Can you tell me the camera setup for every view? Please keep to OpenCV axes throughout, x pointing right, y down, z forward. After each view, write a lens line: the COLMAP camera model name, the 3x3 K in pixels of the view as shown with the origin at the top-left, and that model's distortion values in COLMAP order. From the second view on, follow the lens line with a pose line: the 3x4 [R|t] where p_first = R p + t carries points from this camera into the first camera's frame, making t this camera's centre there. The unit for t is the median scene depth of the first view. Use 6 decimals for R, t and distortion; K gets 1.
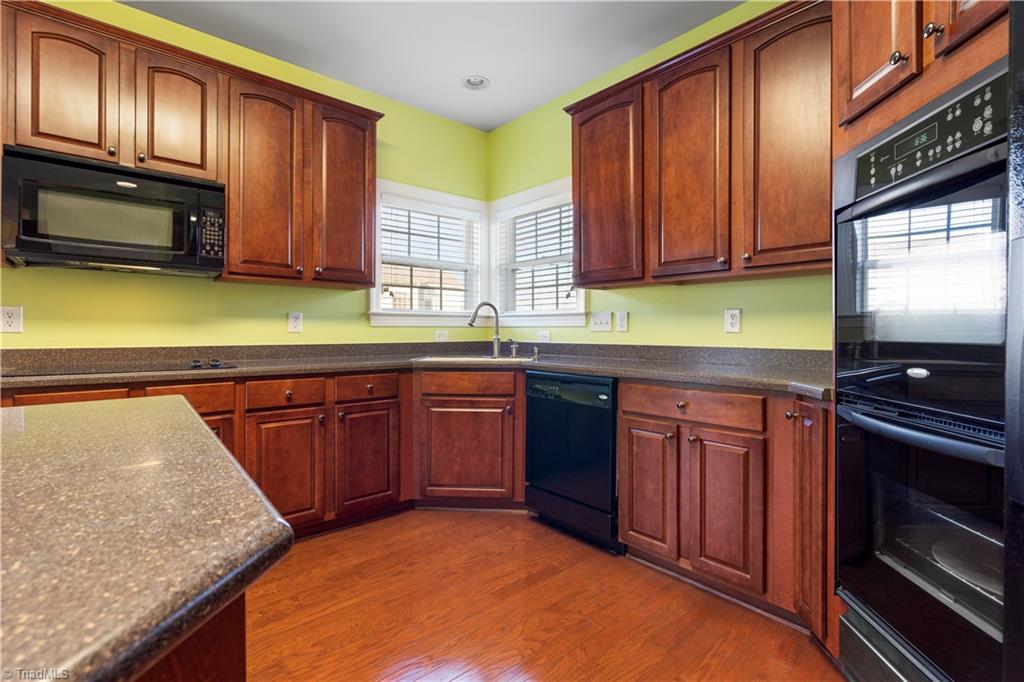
lens RADIAL K [[475.0, 0, 512.5], [0, 475.0, 333.7], [0, 0, 1]] dist [-0.006029, 0.001547]
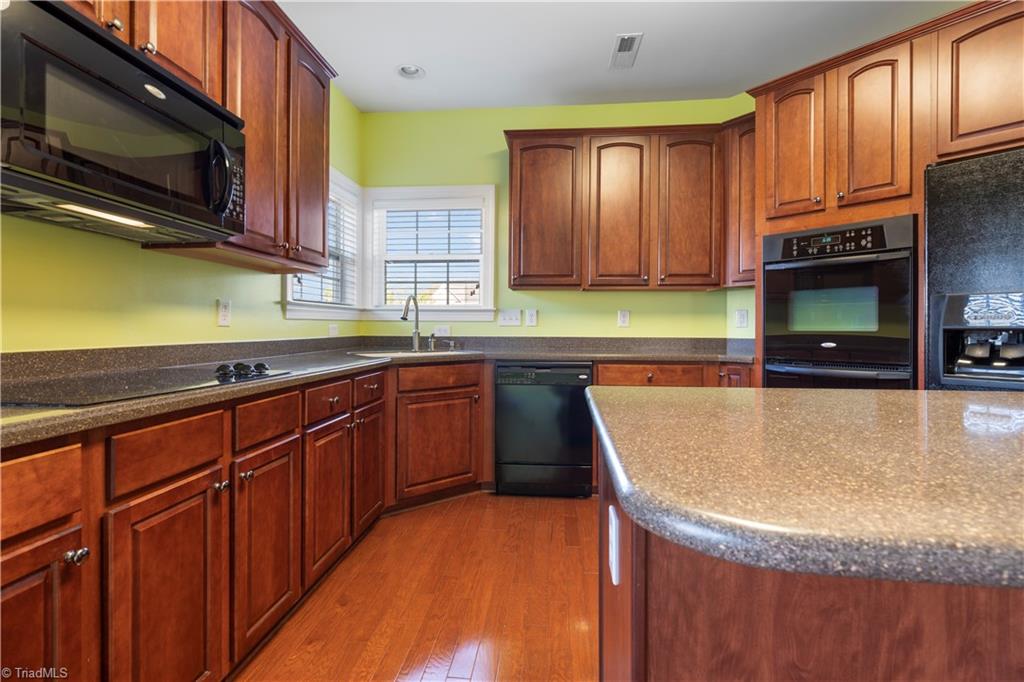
lens RADIAL K [[475.0, 0, 519.6], [0, 475.0, 330.1], [0, 0, 1]] dist [-0.006029, 0.001547]
pose [[0.721162, -0.003589, 0.692757, -0.701617], [0.000547, 0.999989, 0.004611, 0.000492], [-0.692766, -0.002946, 0.721157, 0.161983]]
